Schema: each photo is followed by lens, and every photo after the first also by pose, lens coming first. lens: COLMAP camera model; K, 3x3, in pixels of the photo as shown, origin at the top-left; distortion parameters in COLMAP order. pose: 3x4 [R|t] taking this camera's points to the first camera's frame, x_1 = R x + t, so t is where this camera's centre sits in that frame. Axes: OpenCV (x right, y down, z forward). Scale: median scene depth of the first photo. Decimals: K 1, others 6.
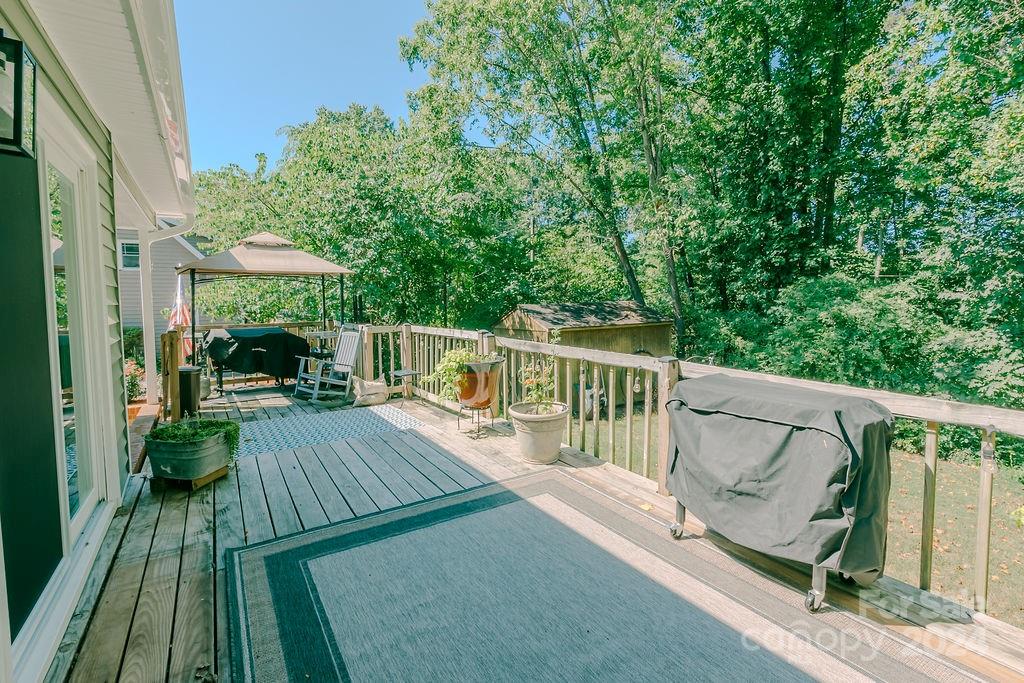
lens RADIAL K [[472.3, 0, 515.1], [0, 472.3, 329.1], [0, 0, 1]] dist [-0.000575, 0.000045]
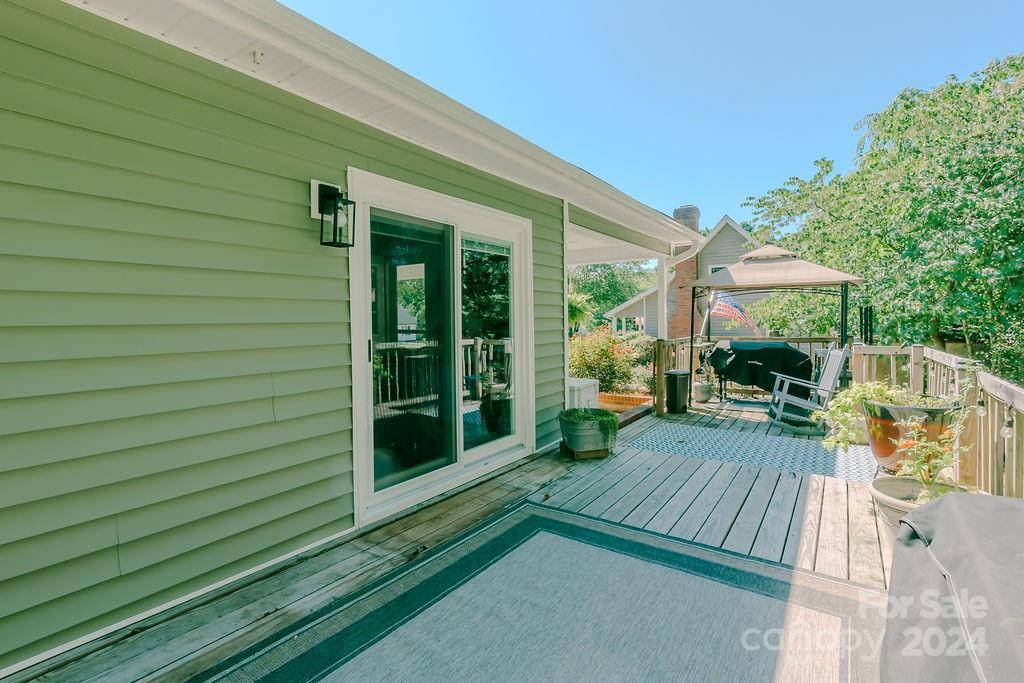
lens RADIAL K [[472.3, 0, 515.1], [0, 472.3, 329.1], [0, 0, 1]] dist [-0.000575, 0.000045]
pose [[0.377323, 0.024173, -0.925766, 0.473744], [-0.050785, 0.998695, 0.005378, -0.018494], [0.924688, 0.044986, 0.378058, 0.341870]]
